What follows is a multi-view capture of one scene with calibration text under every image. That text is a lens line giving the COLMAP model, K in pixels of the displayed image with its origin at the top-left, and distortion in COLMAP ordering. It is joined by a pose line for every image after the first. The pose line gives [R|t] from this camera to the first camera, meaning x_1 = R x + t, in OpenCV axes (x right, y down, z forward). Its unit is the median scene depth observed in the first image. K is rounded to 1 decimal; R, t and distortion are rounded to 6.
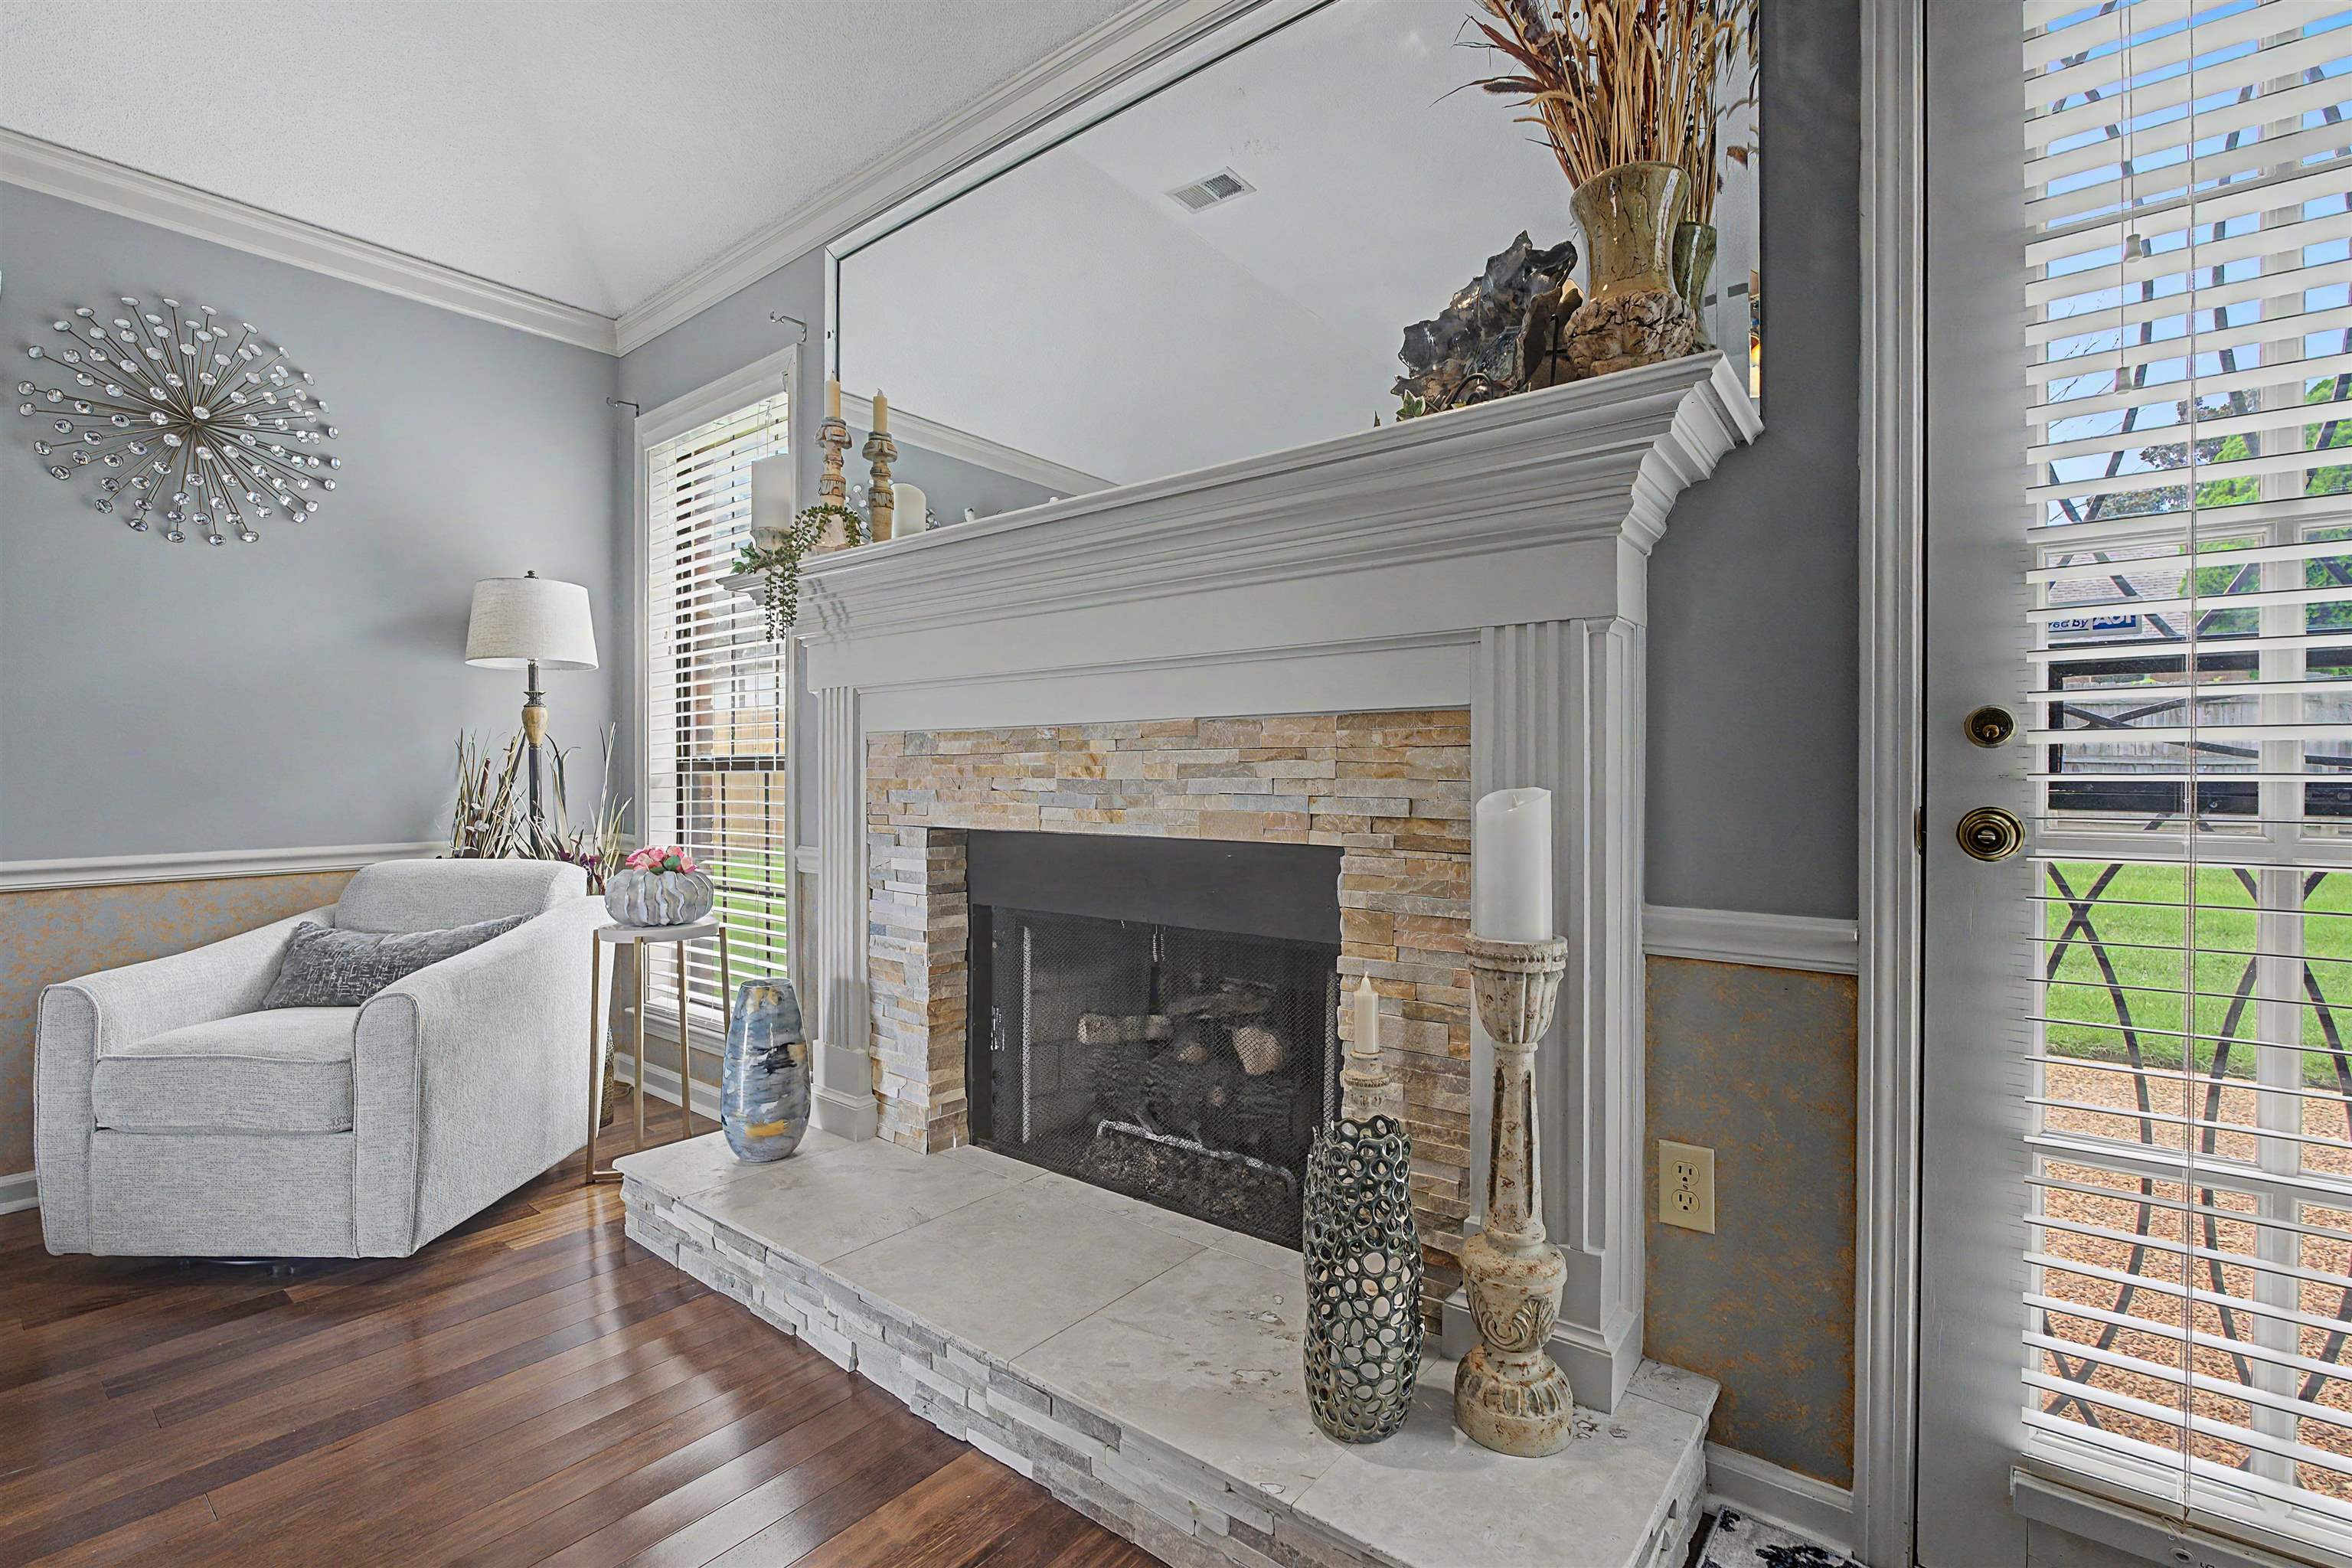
lens RADIAL K [[1059.2, 0, 1176.0], [0, 1059.2, 784.0], [0, 0, 1]] dist [-0.001986, -0.000384]
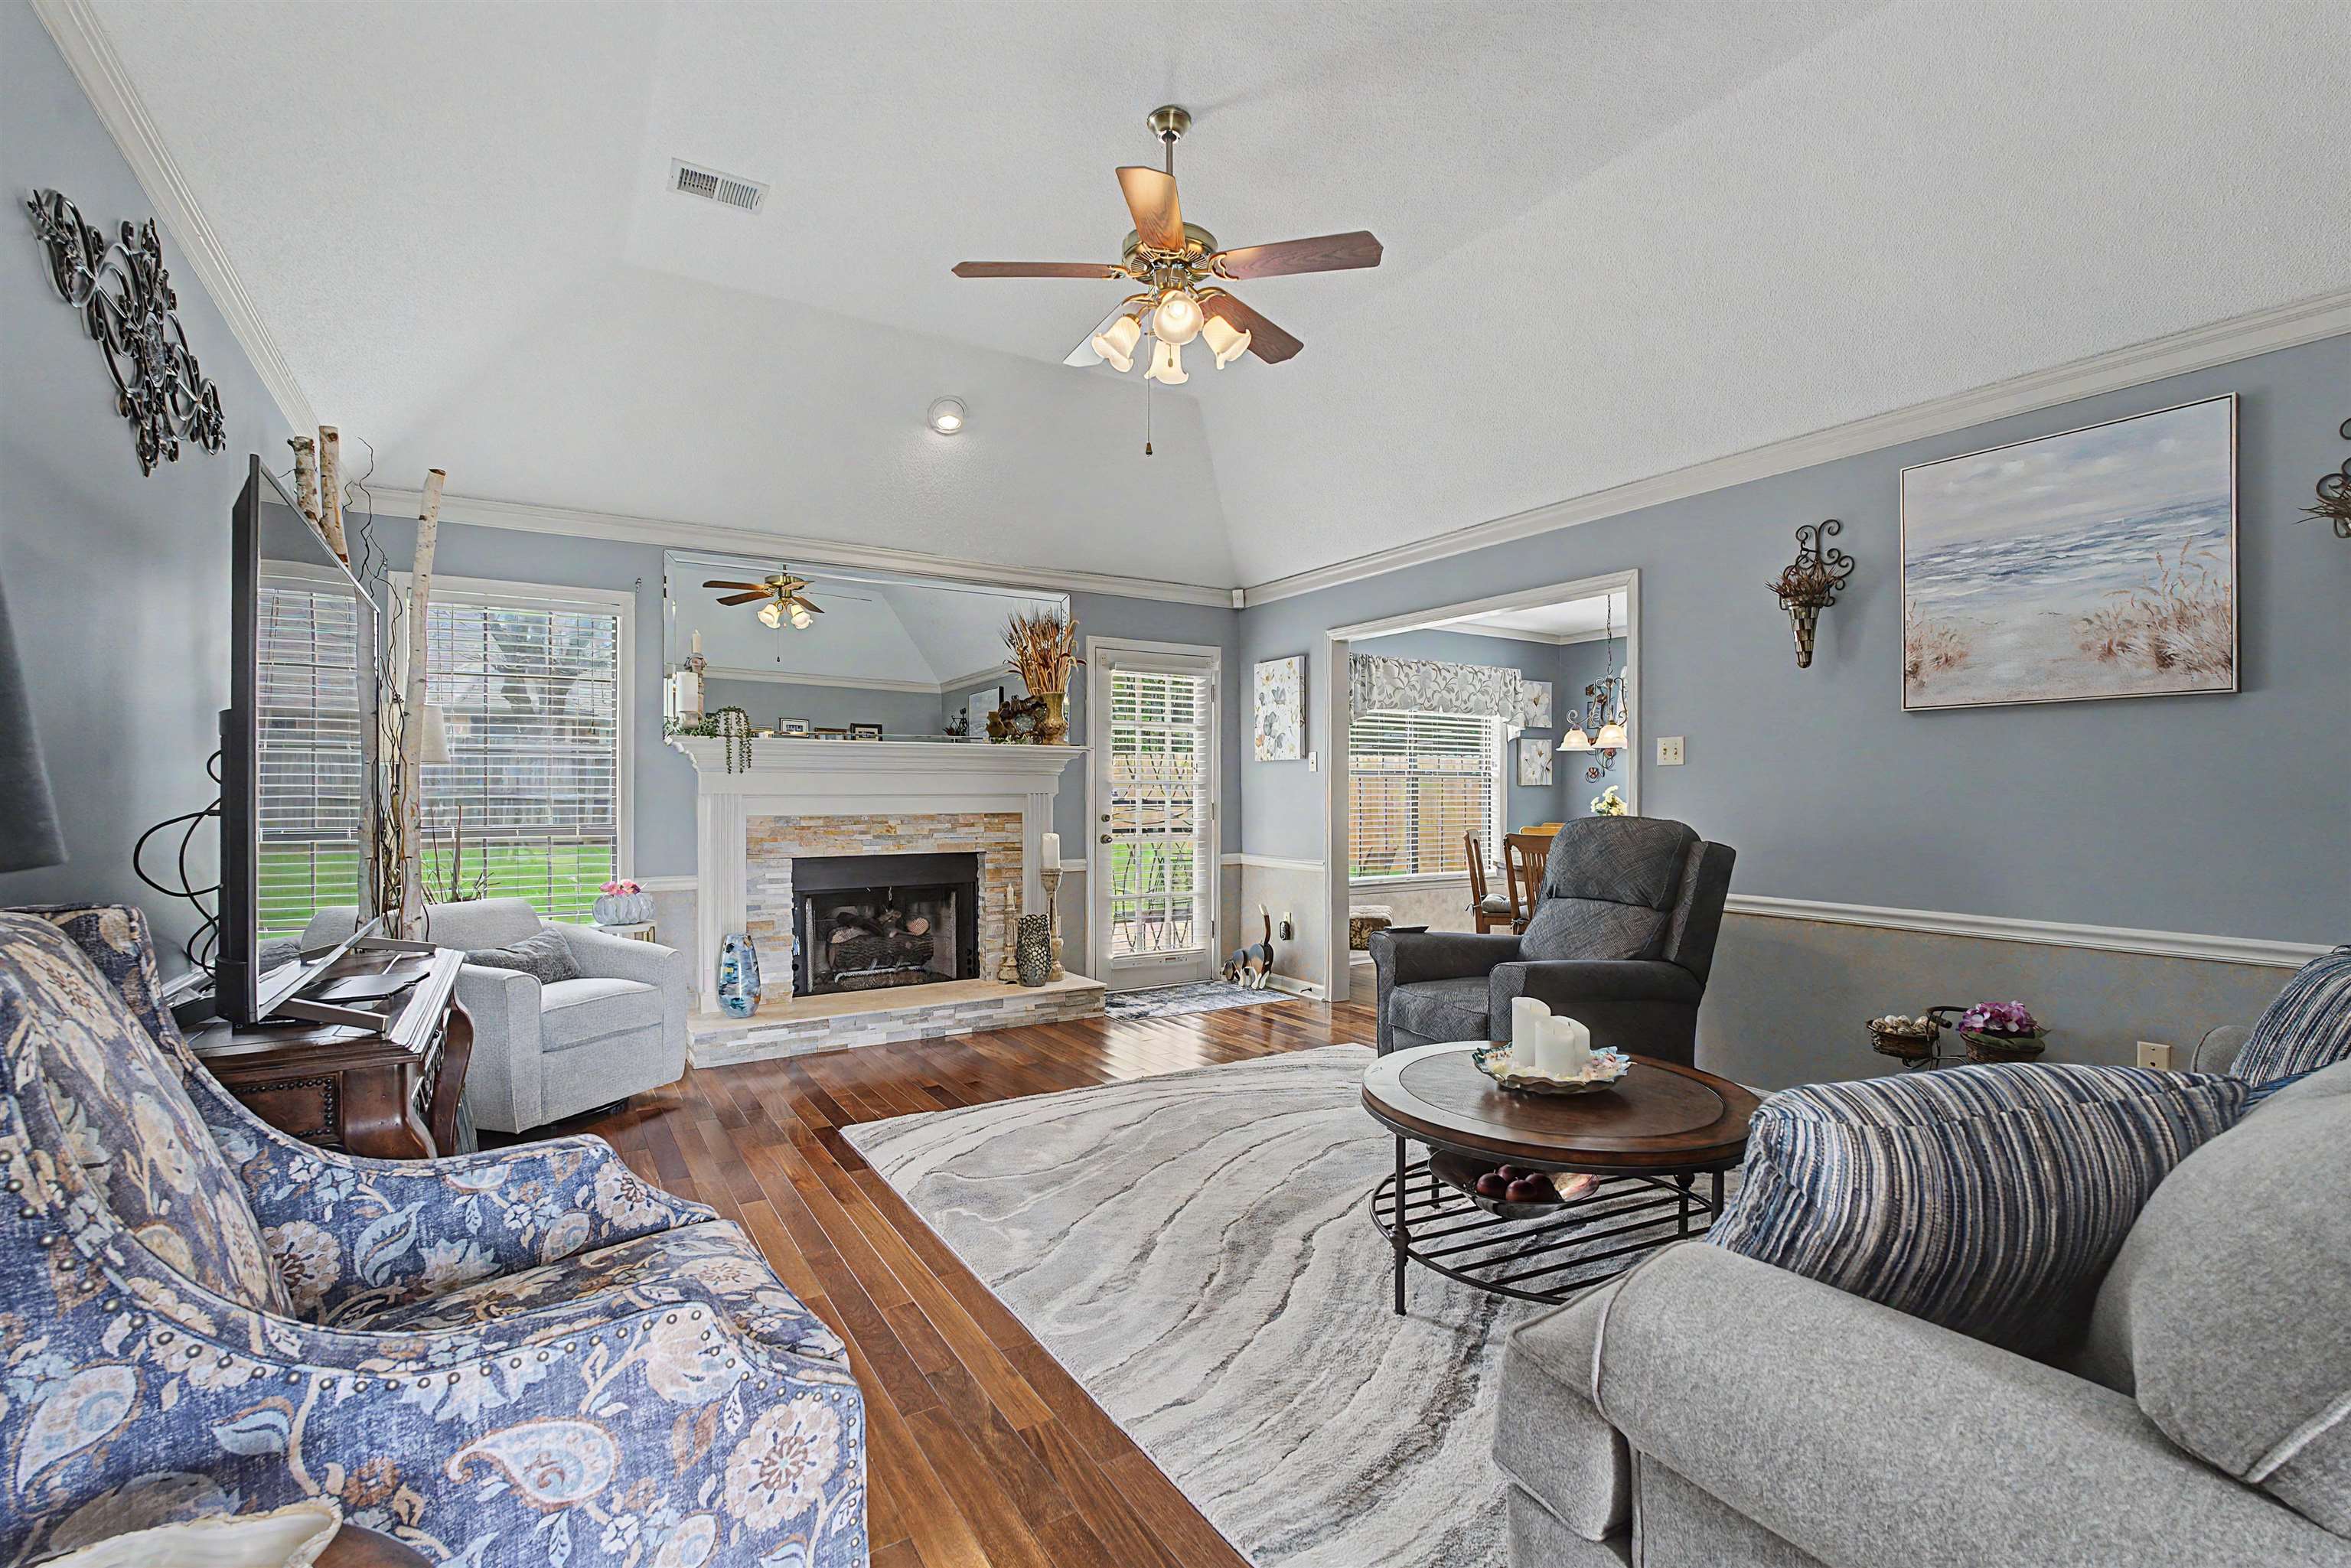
lens RADIAL K [[1074.0, 0, 1133.2], [0, 1074.0, 792.5], [0, 0, 1]] dist [-0.001282, -0.000586]
pose [[0.349394, -0.000197, 0.936976, -3.280802], [0.012711, 0.999909, -0.004530, -0.123865], [-0.936890, 0.013493, 0.349365, -0.773270]]
